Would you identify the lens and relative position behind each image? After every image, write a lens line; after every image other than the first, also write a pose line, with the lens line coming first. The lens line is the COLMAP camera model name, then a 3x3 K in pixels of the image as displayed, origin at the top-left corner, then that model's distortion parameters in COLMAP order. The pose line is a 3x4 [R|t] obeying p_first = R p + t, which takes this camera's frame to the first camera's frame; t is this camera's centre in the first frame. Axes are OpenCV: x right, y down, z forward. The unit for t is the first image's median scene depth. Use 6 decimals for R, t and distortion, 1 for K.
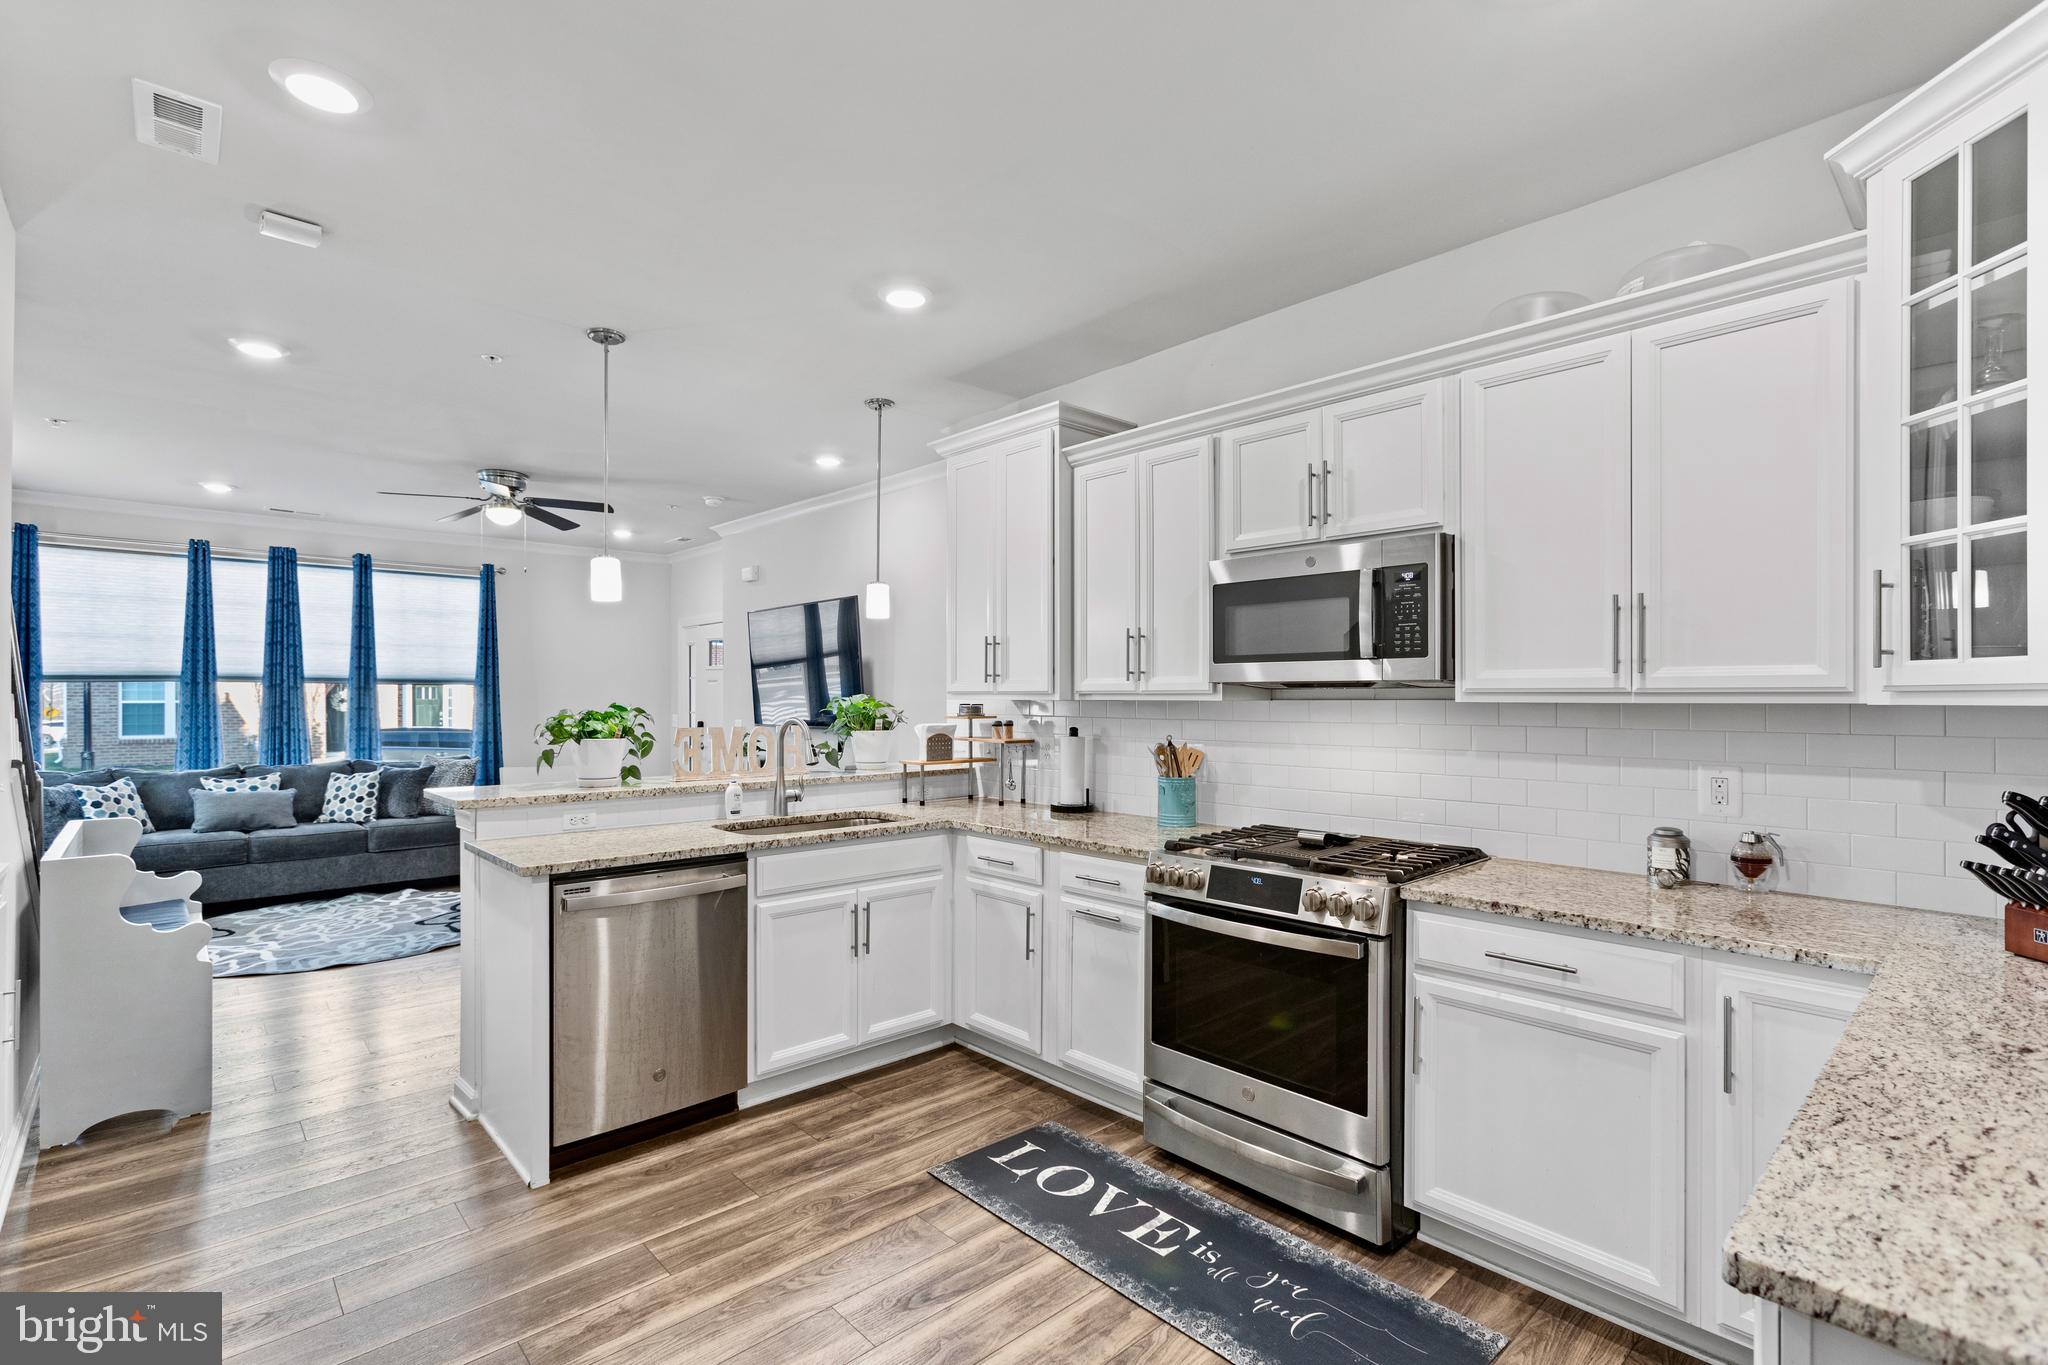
lens RADIAL K [[932.7, 0, 1011.5], [0, 932.7, 696.1], [0, 0, 1]] dist [-0.003907, 0.003150]
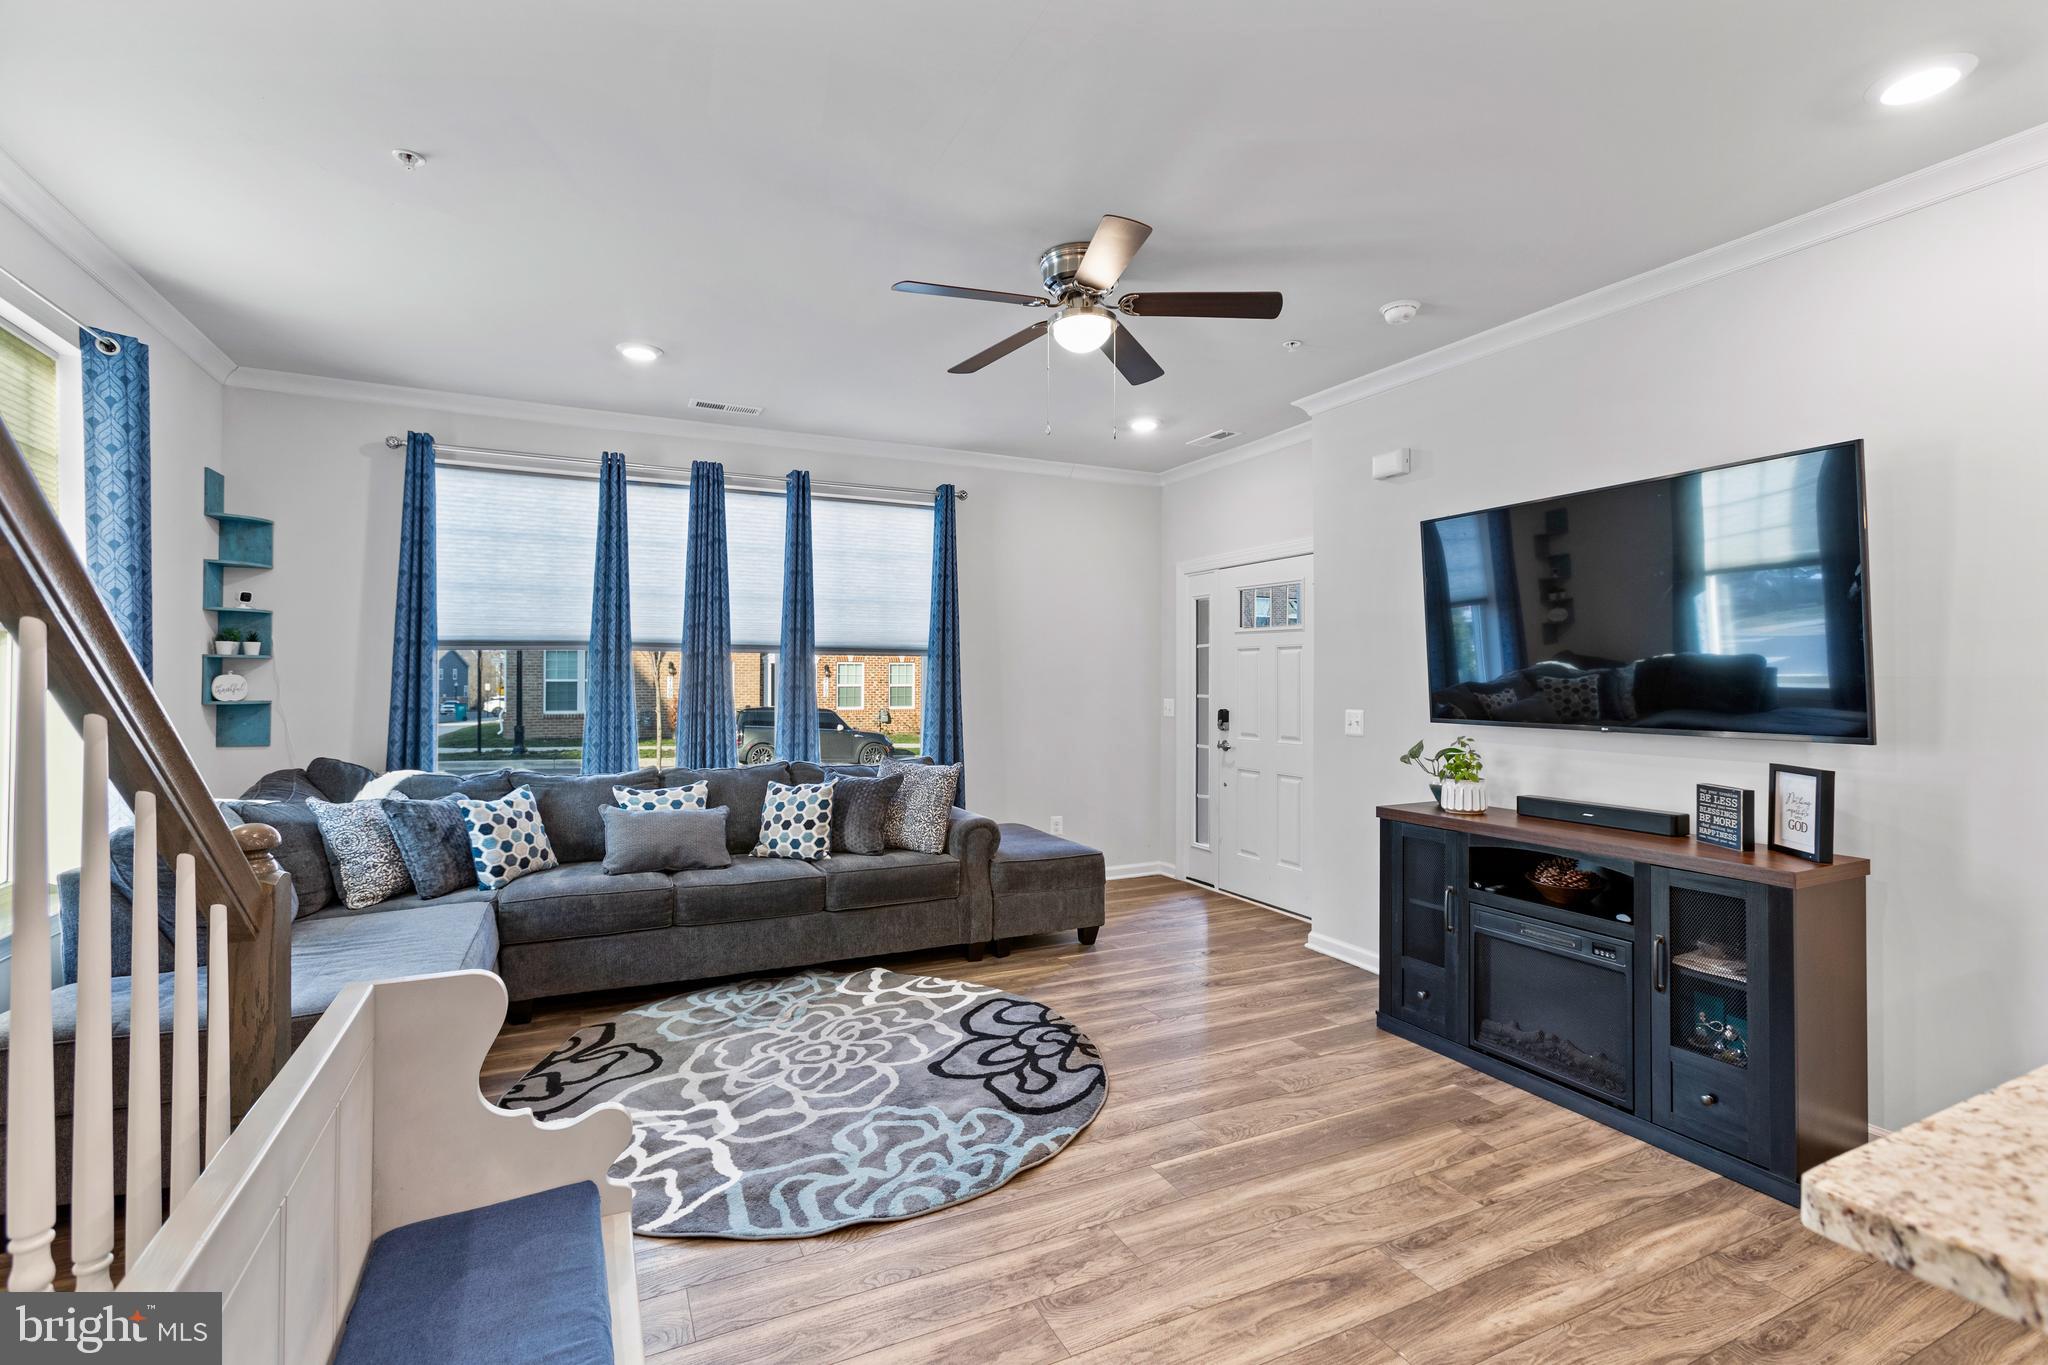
lens RADIAL K [[932.7, 0, 1012.2], [0, 932.7, 670.9], [0, 0, 1]] dist [-0.003907, 0.003150]
pose [[0.954898, 0.002749, -0.296920, -0.388806], [-0.005344, 0.999954, -0.007929, 0.005825], [0.296885, 0.009158, 0.954869, 0.434145]]
